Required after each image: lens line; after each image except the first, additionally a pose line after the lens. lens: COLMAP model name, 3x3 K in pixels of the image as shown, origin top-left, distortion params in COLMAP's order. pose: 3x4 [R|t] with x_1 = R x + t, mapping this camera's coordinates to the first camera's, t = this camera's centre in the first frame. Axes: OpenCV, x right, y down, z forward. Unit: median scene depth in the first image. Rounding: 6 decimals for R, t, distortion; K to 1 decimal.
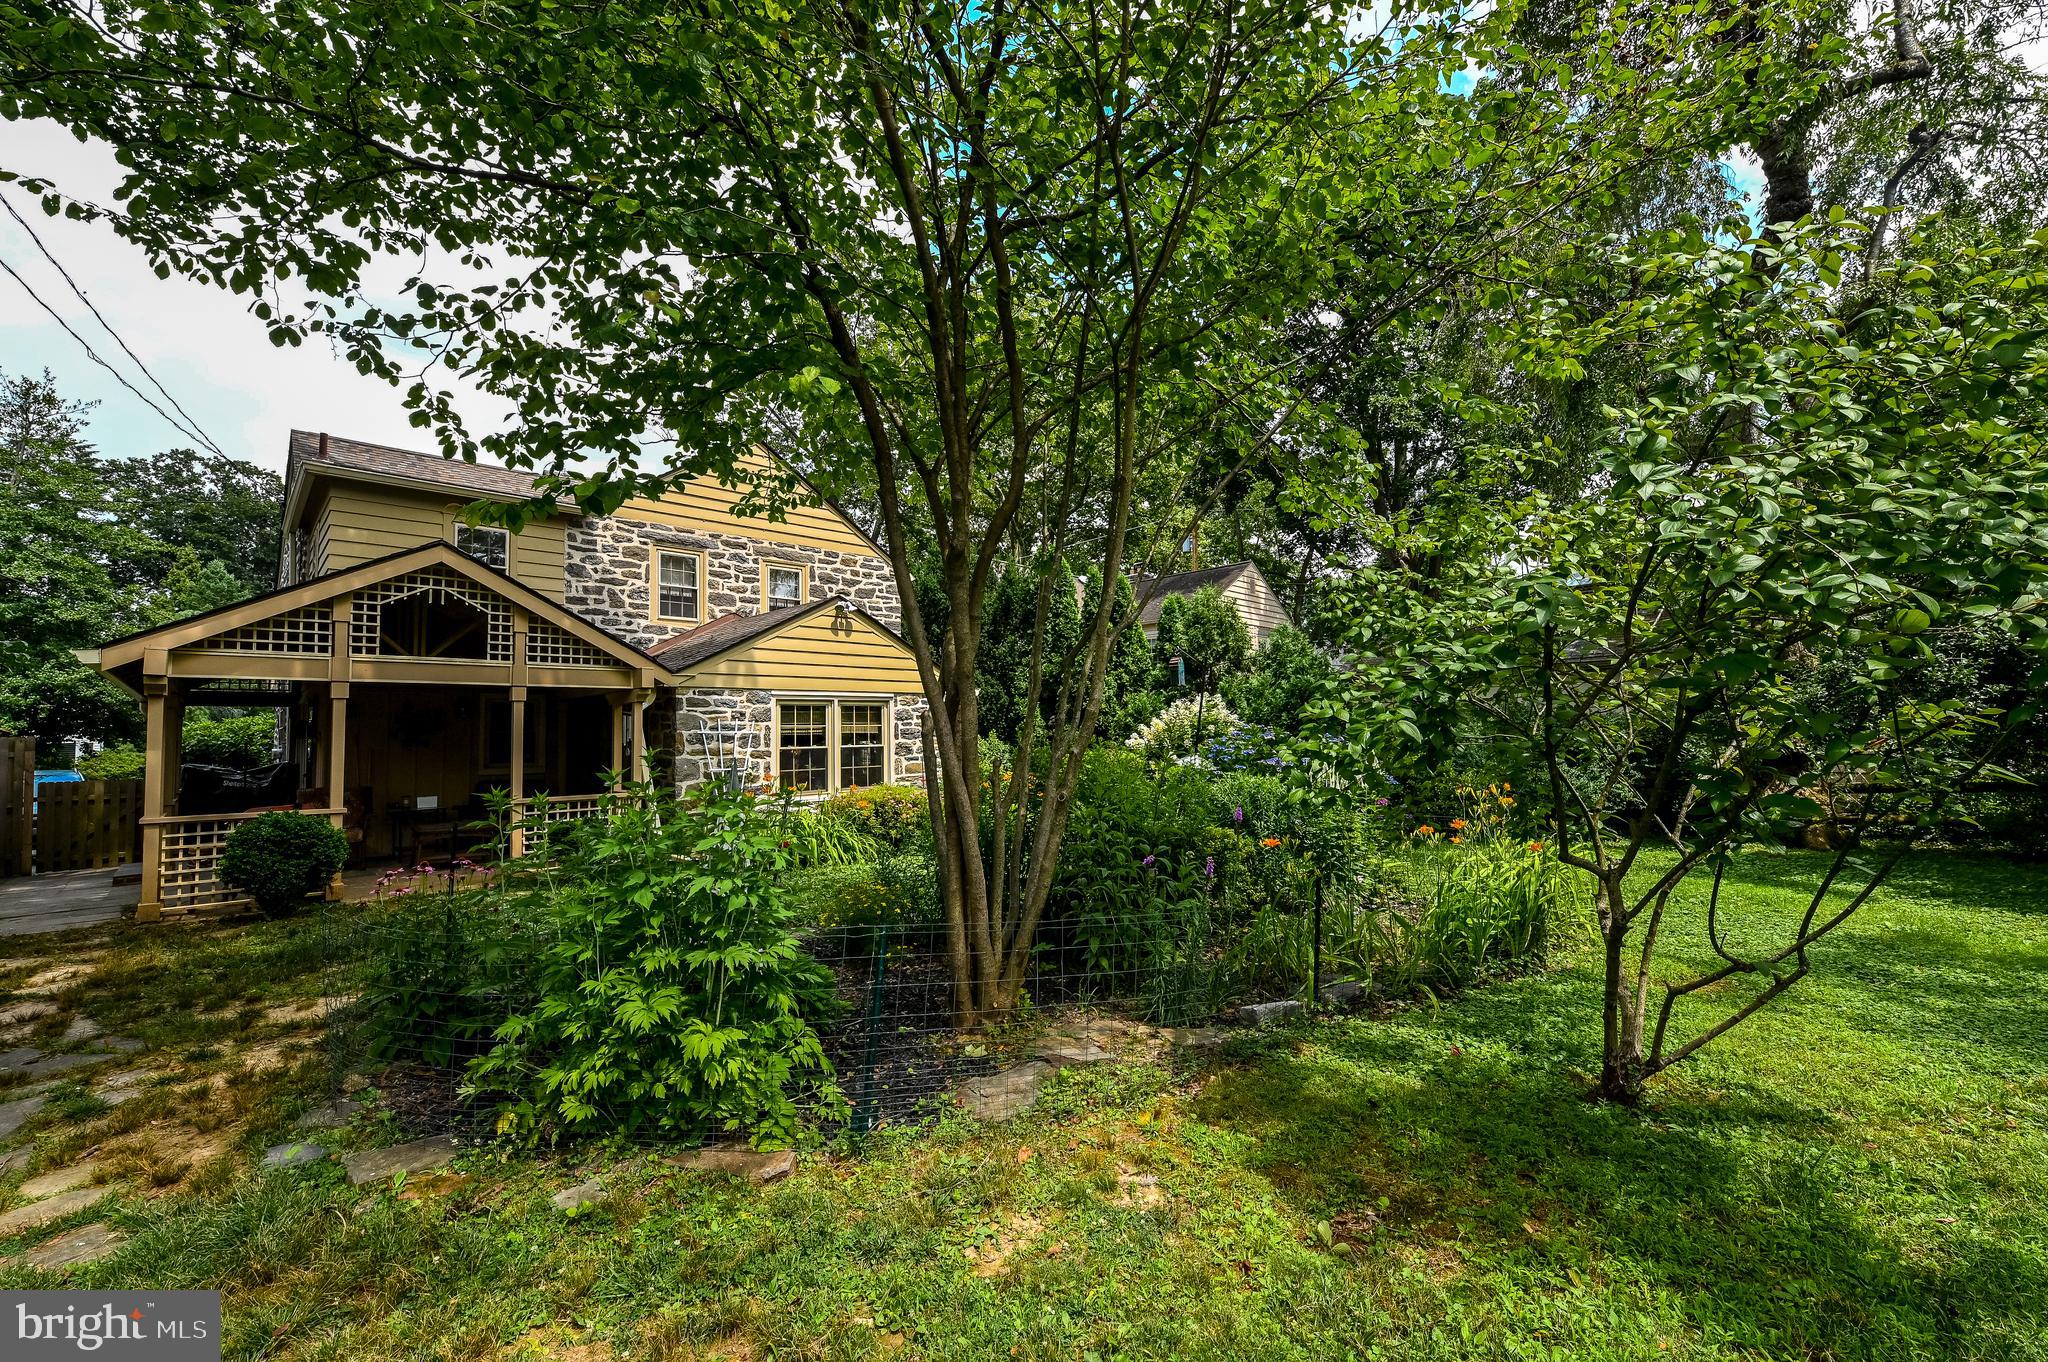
lens RADIAL K [[867.7, 0, 1021.0], [0, 867.7, 679.3], [0, 0, 1]] dist [-0.004824, 0.000267]
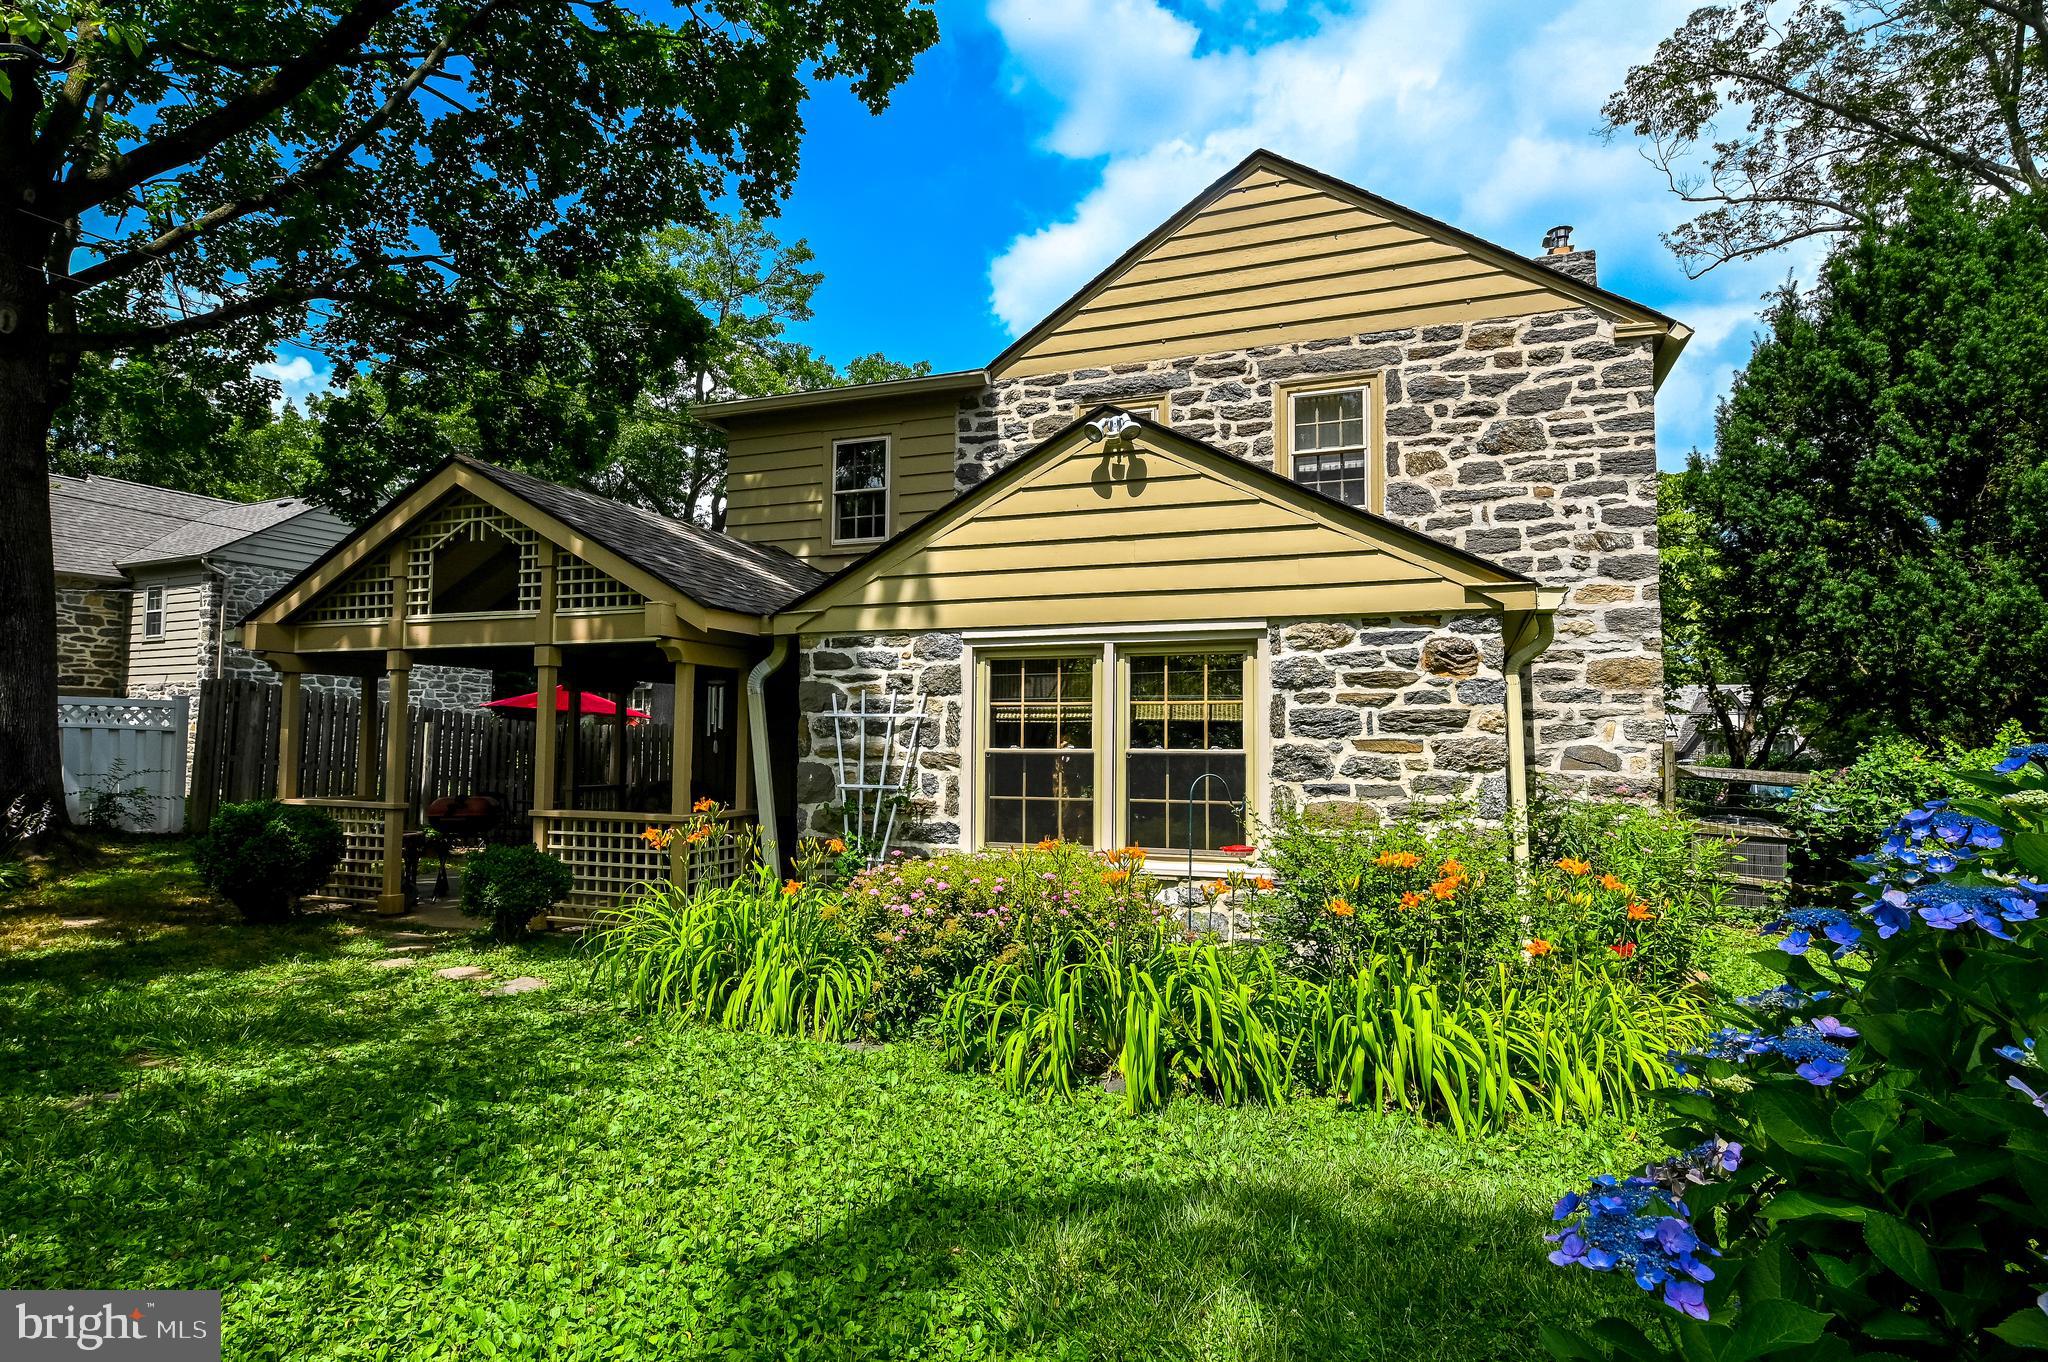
lens RADIAL K [[1106.5, 0, 1027.8], [0, 1106.5, 682.2], [0, 0, 1]] dist [-0.005773, -0.000837]
pose [[0.414240, -0.032760, -0.909578, 0.277182], [0.042179, 0.998969, -0.016771, 0.050761], [0.909190, -0.031418, 0.415195, 0.732175]]
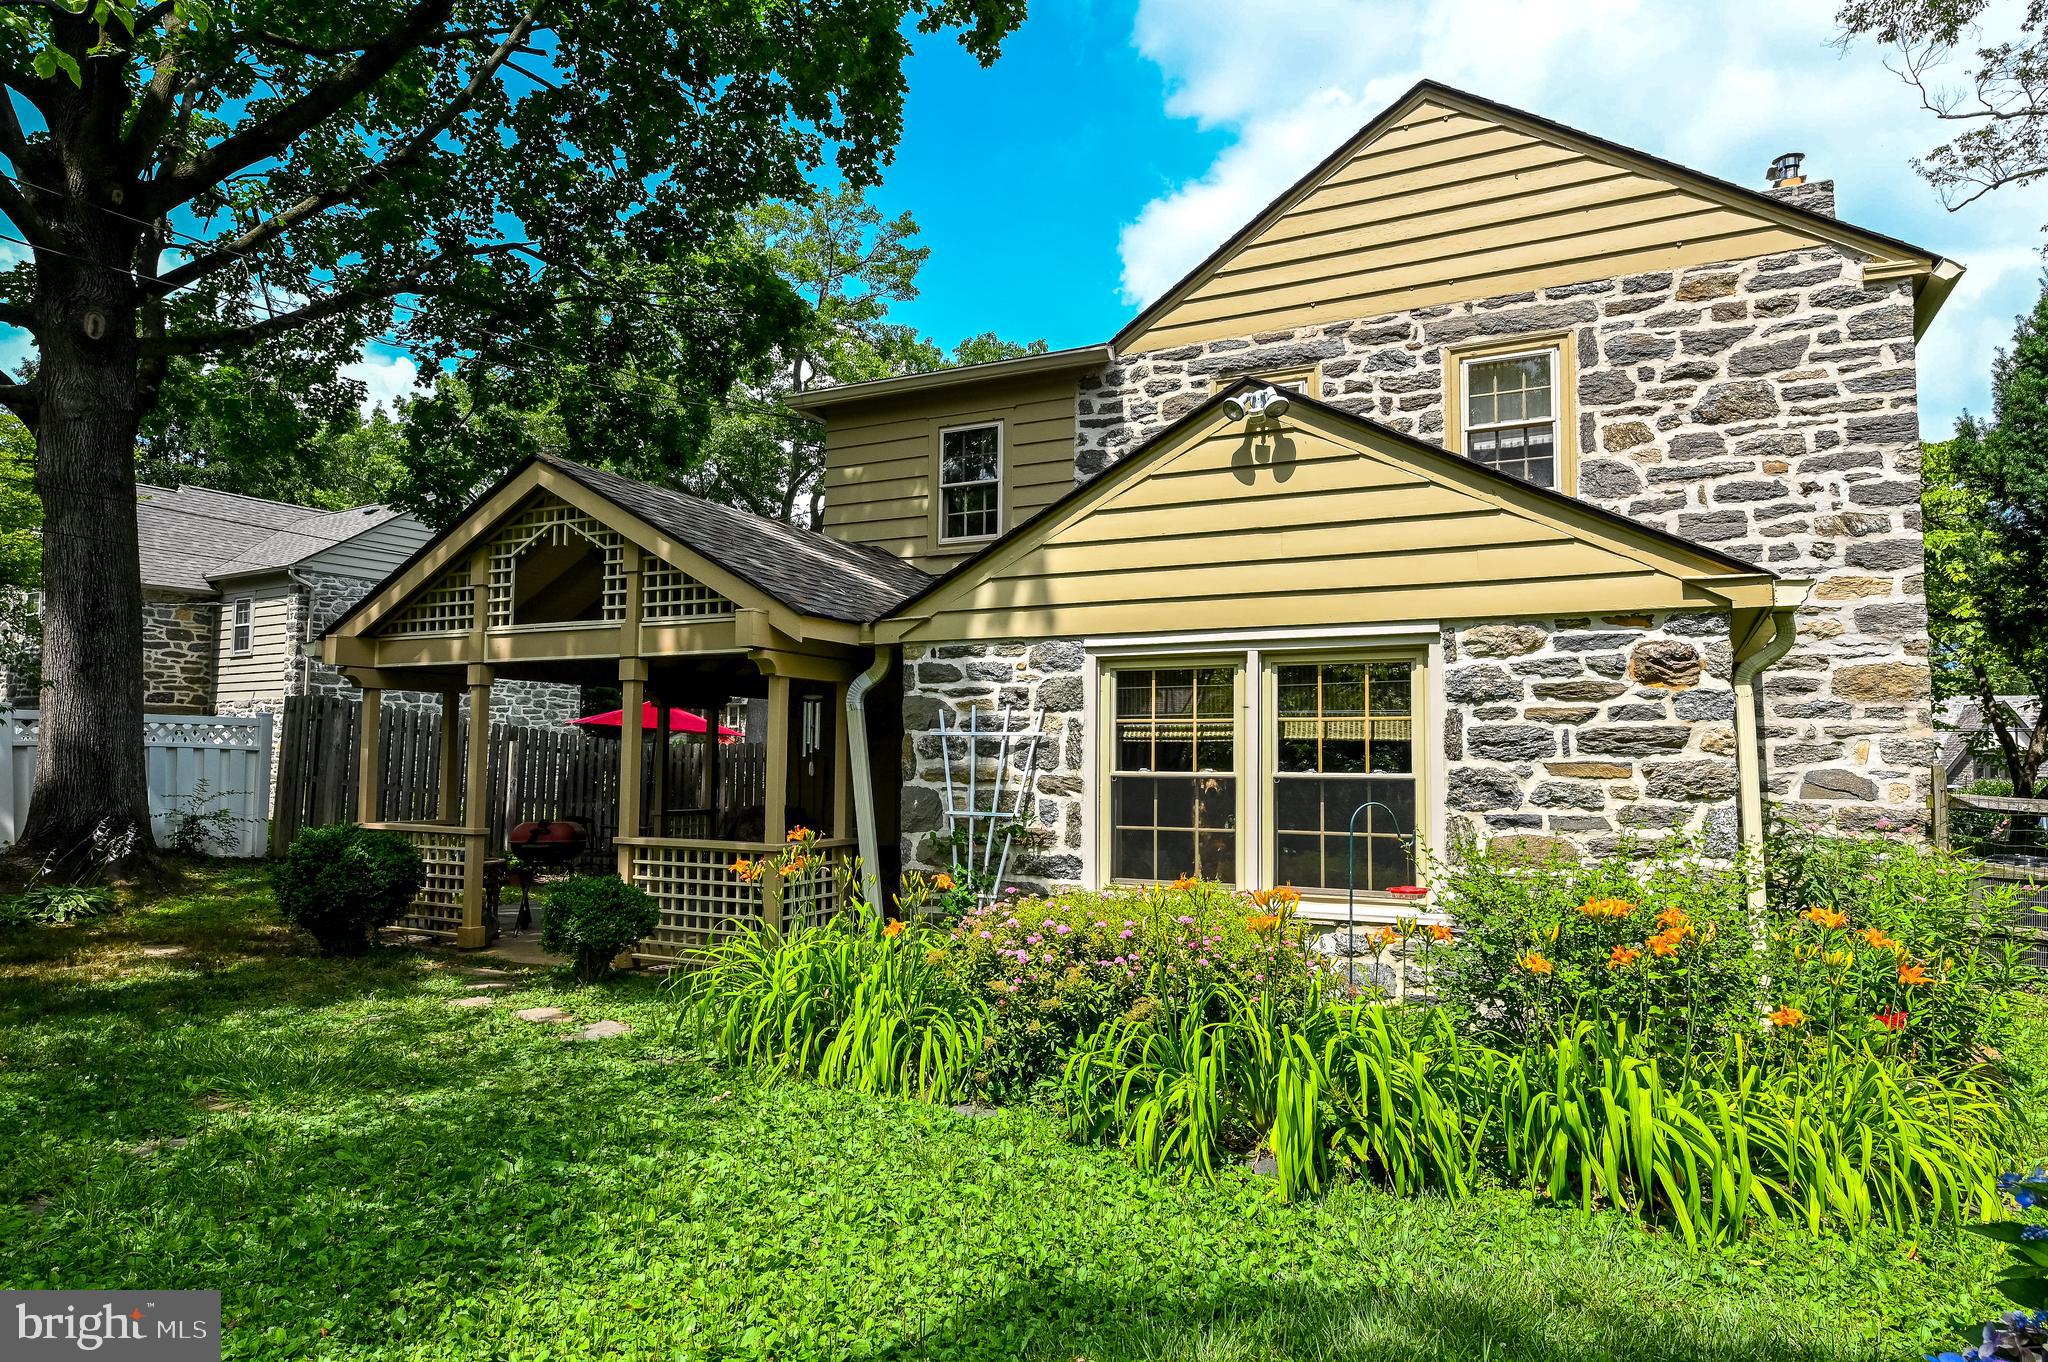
lens RADIAL K [[1230.8, 0, 1030.4], [0, 1230.8, 684.7], [0, 0, 1]] dist [-0.004637, 0.000214]
pose [[0.318829, -0.042496, -0.946859, 0.266885], [0.043975, 0.998582, -0.030010, 0.050267], [0.946791, -0.032070, 0.320246, 0.735882]]
